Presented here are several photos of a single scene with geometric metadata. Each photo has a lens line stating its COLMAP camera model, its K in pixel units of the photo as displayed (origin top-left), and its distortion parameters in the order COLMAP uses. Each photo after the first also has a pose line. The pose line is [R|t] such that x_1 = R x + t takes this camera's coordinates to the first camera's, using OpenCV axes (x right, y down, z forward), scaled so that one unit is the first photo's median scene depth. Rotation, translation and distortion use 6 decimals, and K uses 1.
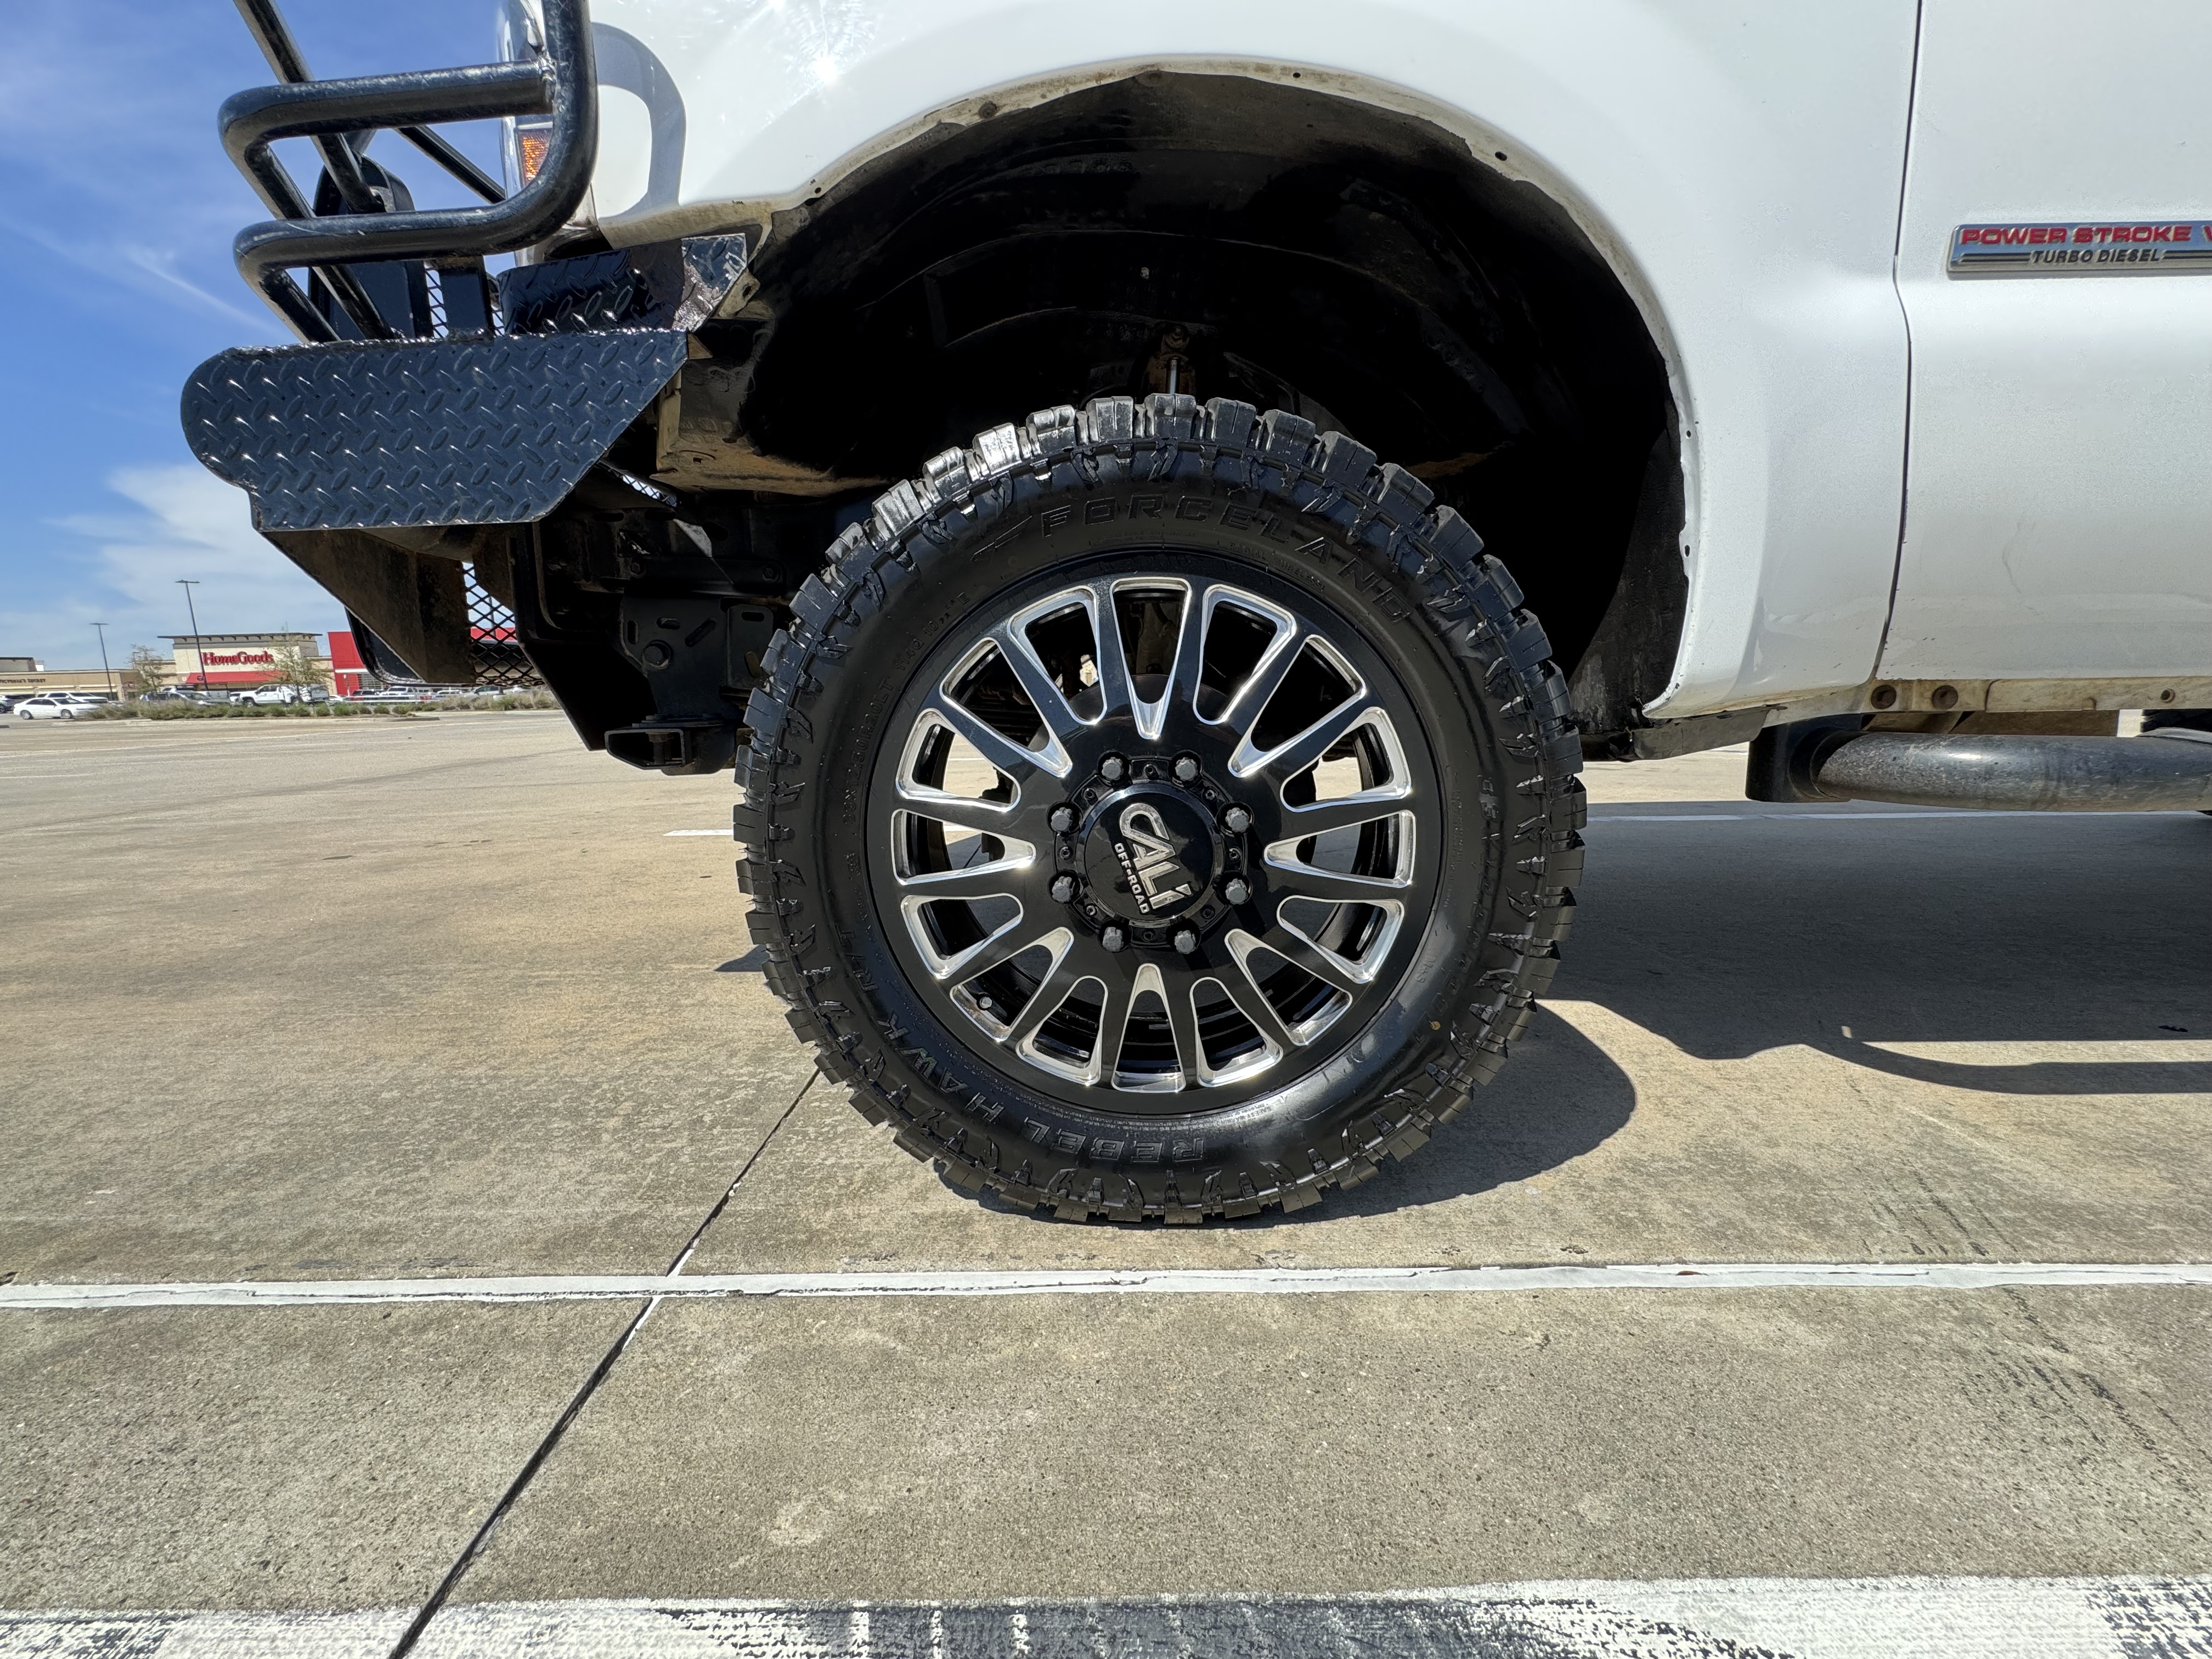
lens RADIAL K [[878.2, 0, 1105.9], [0, 878.2, 822.0], [0, 0, 1]] dist [0.000832, 0.000085]
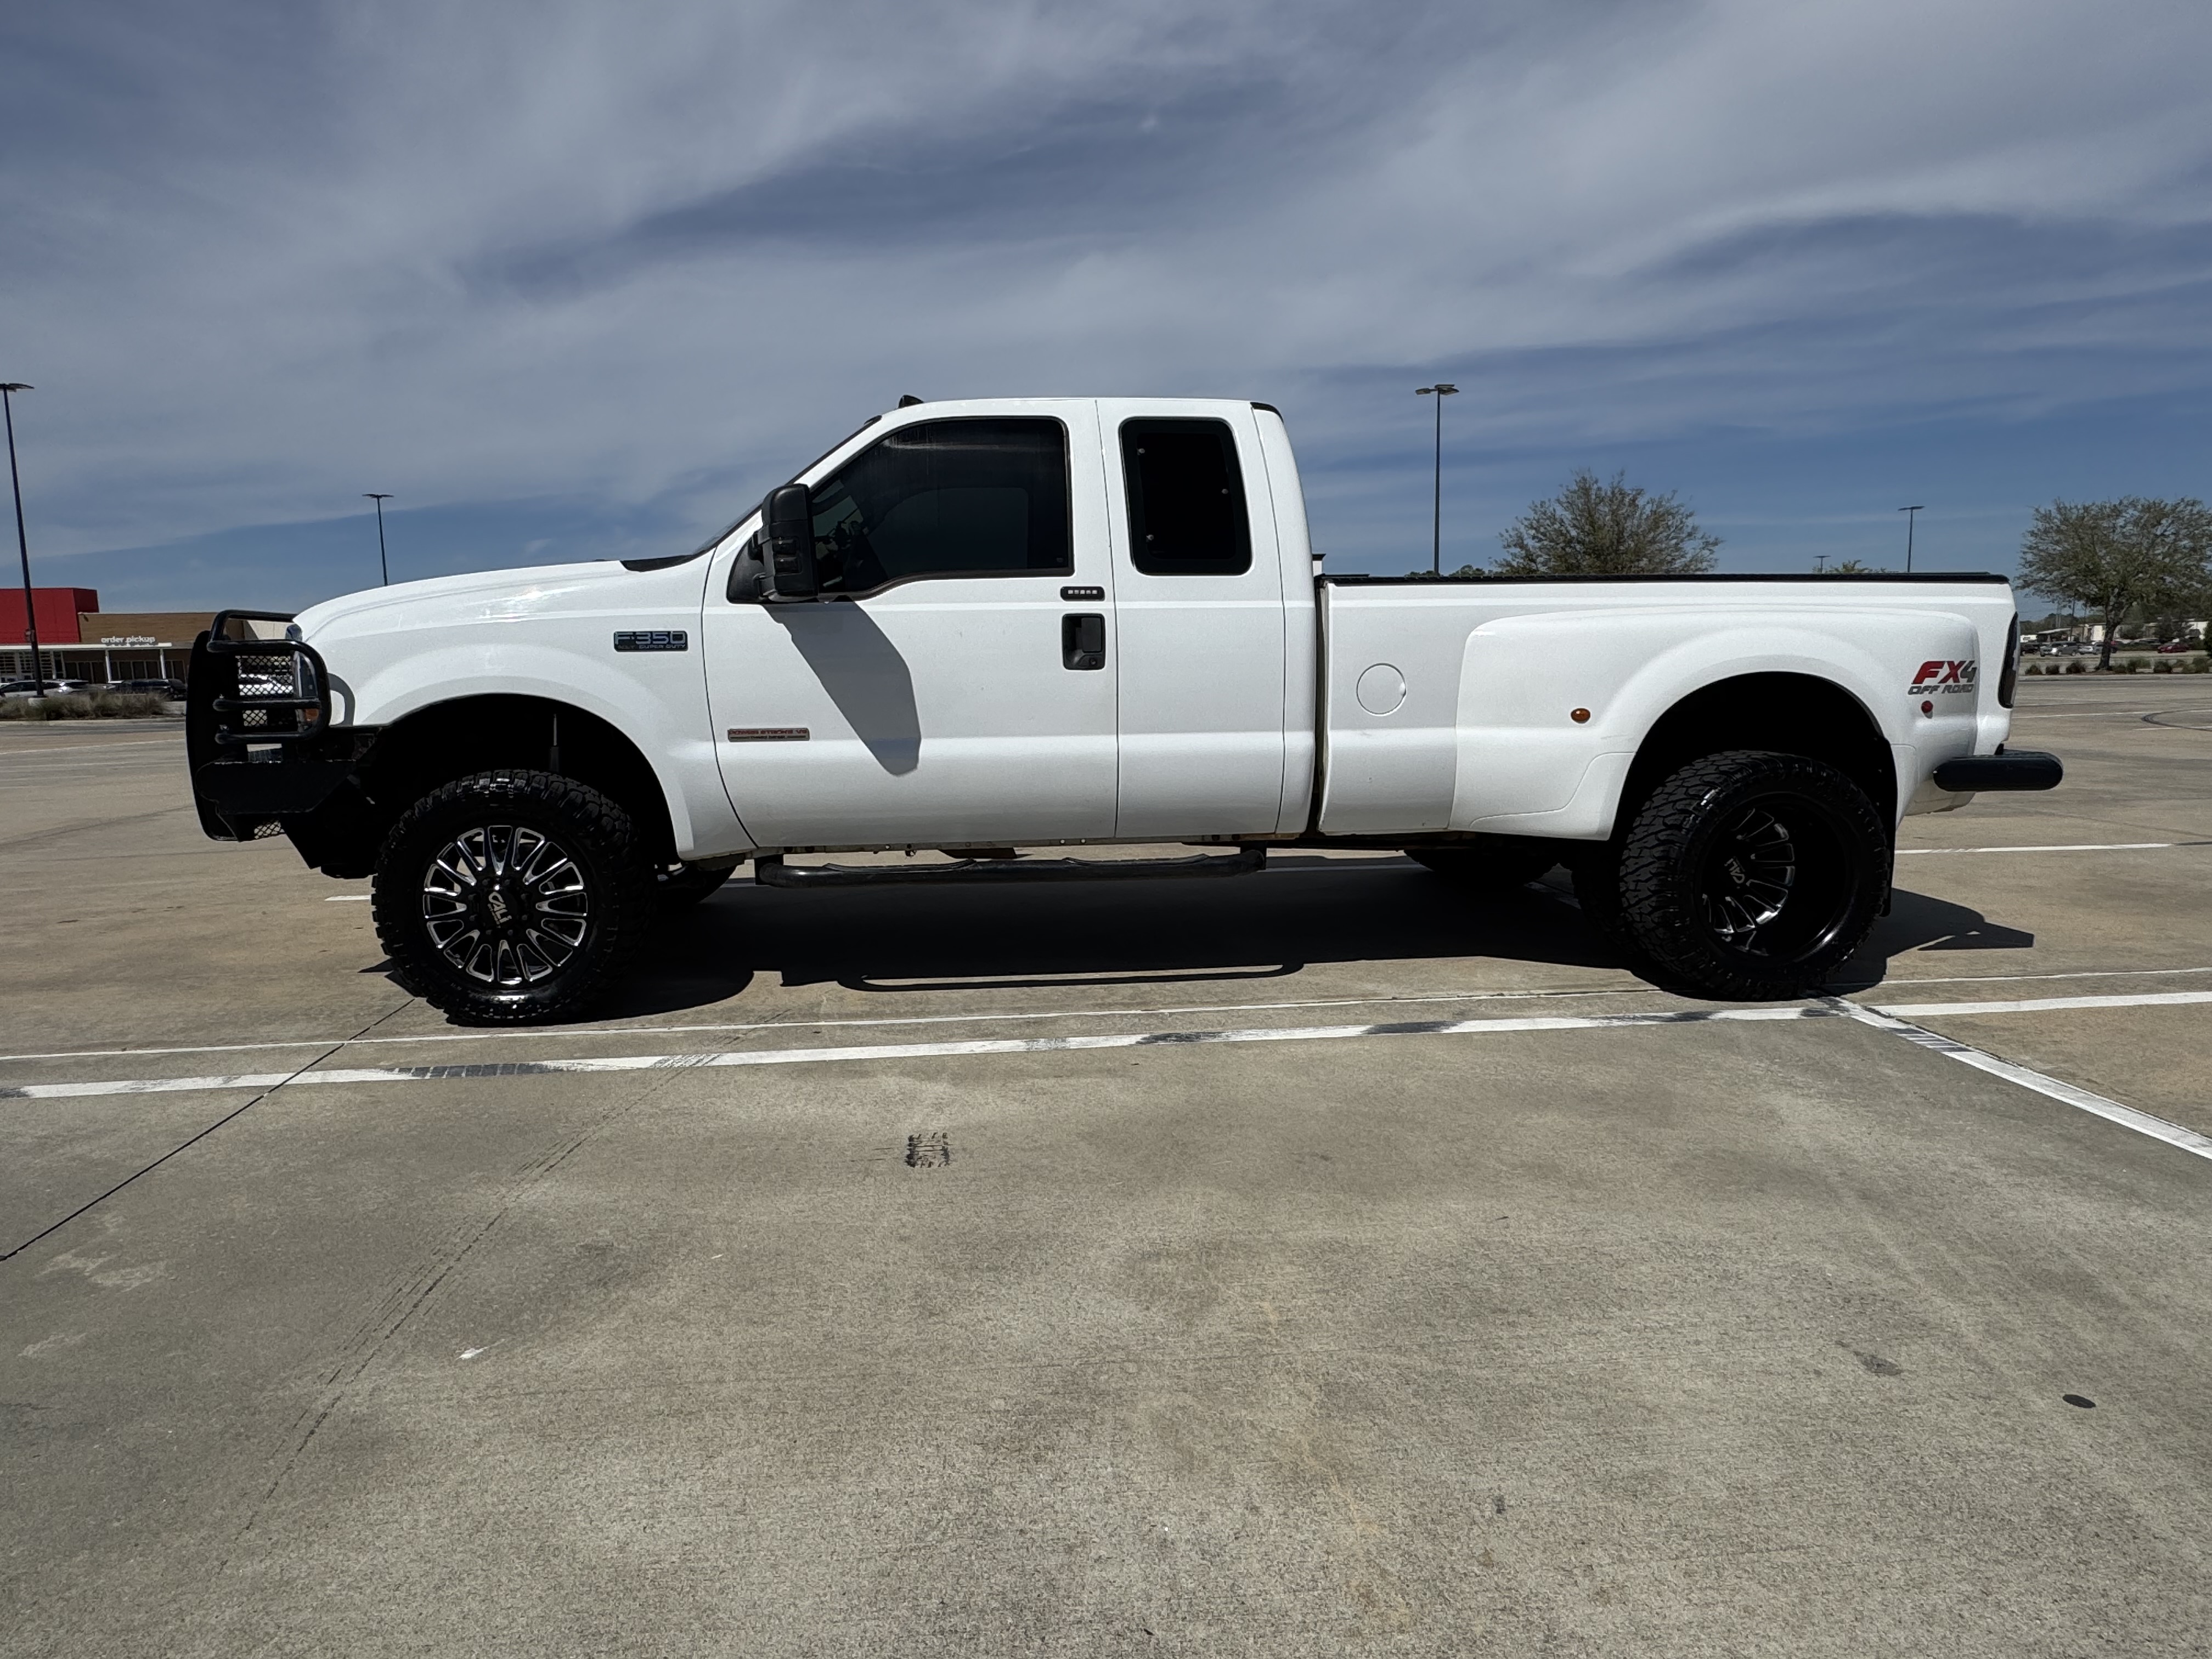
lens RADIAL K [[1252.3, 0, 1101.2], [0, 1252.3, 840.7], [0, 0, 1]] dist [-0.001215, 0.000774]
pose [[0.993672, -0.011097, 0.111775, 1.664198], [0.013242, 0.999742, -0.018464, -0.089855], [-0.111541, 0.019827, 0.993562, -3.721964]]
